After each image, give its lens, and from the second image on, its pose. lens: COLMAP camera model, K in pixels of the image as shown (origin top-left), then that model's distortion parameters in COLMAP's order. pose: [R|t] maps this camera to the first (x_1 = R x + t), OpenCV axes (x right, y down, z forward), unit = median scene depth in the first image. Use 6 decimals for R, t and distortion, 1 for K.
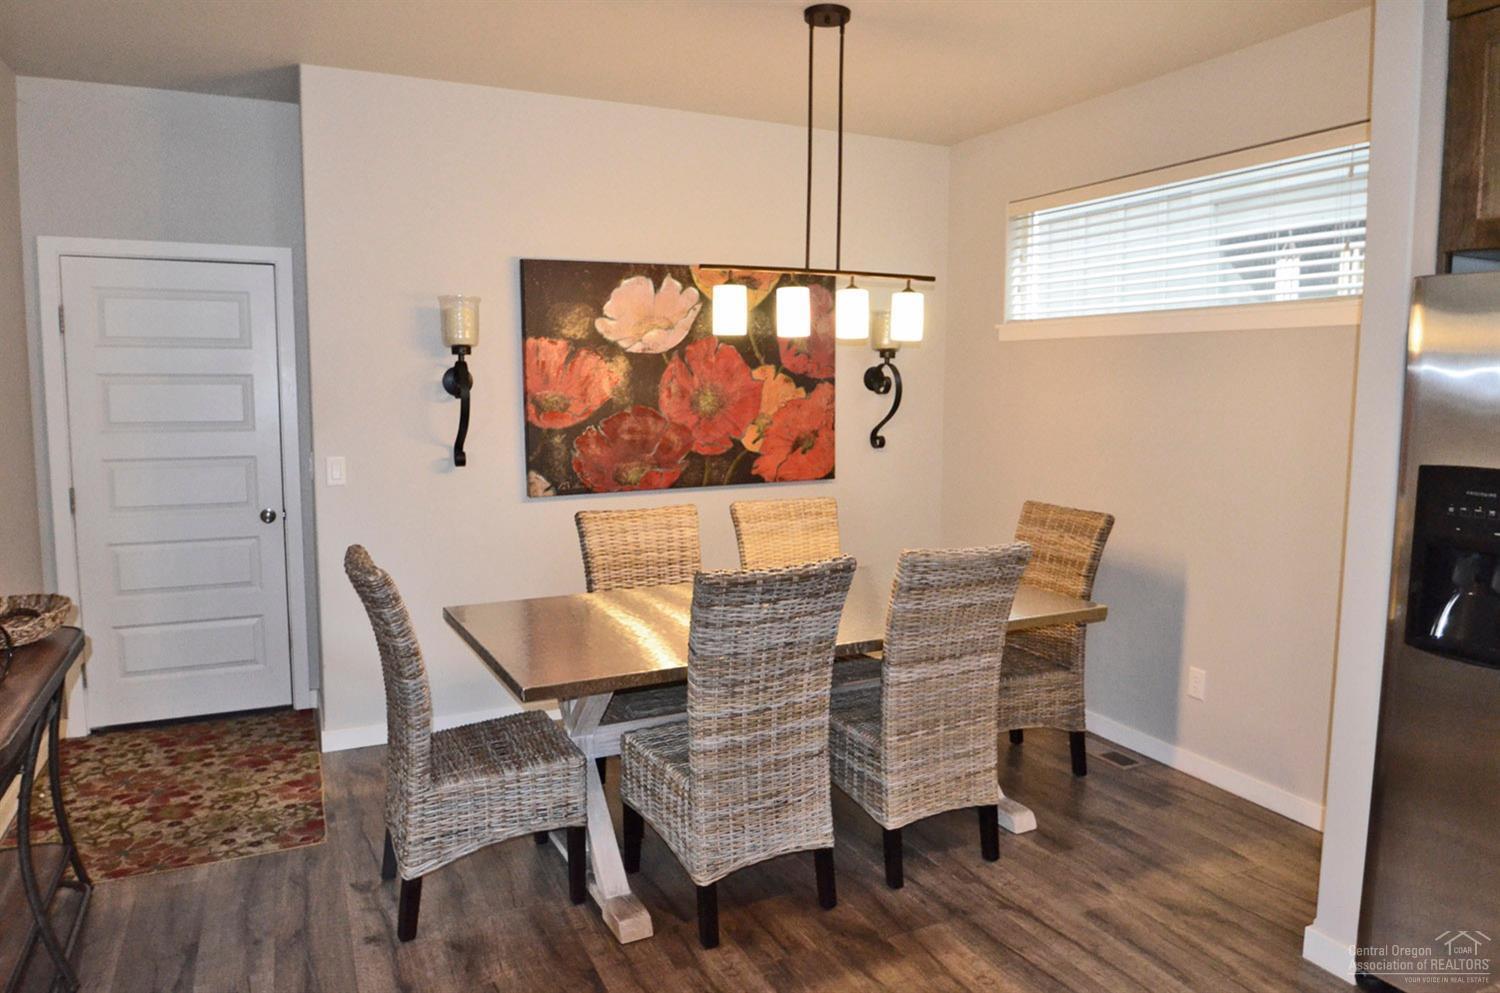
lens RADIAL K [[1026.6, 0, 748.6], [0, 1026.6, 494.4], [0, 0, 1]] dist [-0.024281, -0.001067]
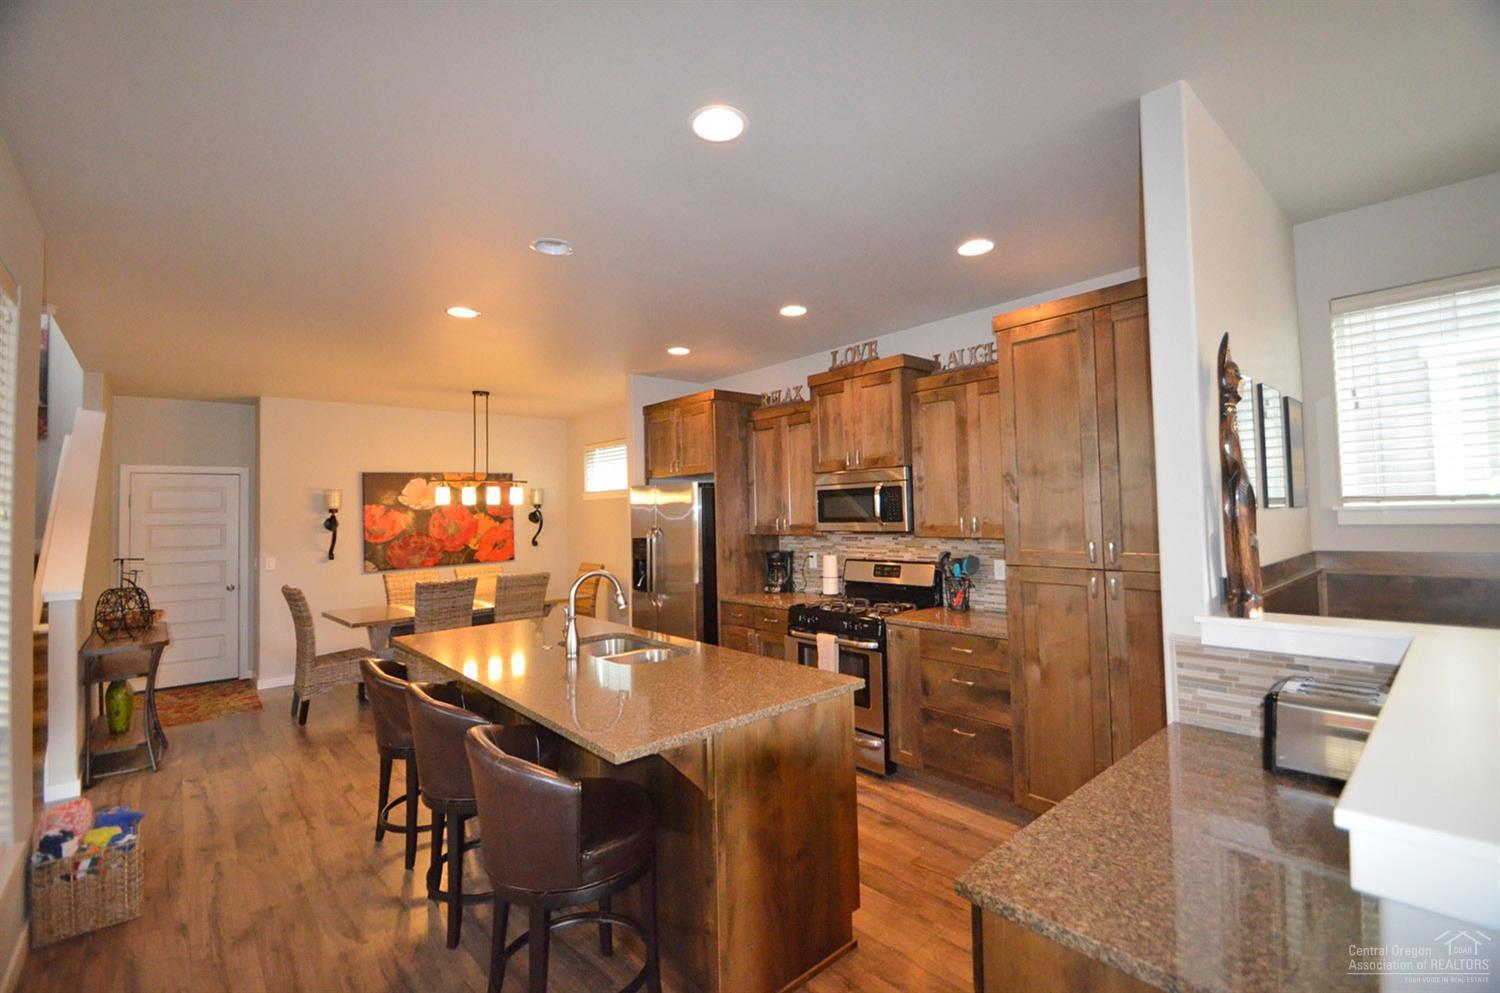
lens RADIAL K [[653.8, 0, 753.7], [0, 653.8, 495.0], [0, 0, 1]] dist [0.000028, -0.000480]
pose [[0.957933, -0.020133, 0.286284, 0.208862], [0.059899, 0.989593, -0.130833, 0.075514], [-0.280670, 0.142478, 0.949170, -0.681304]]
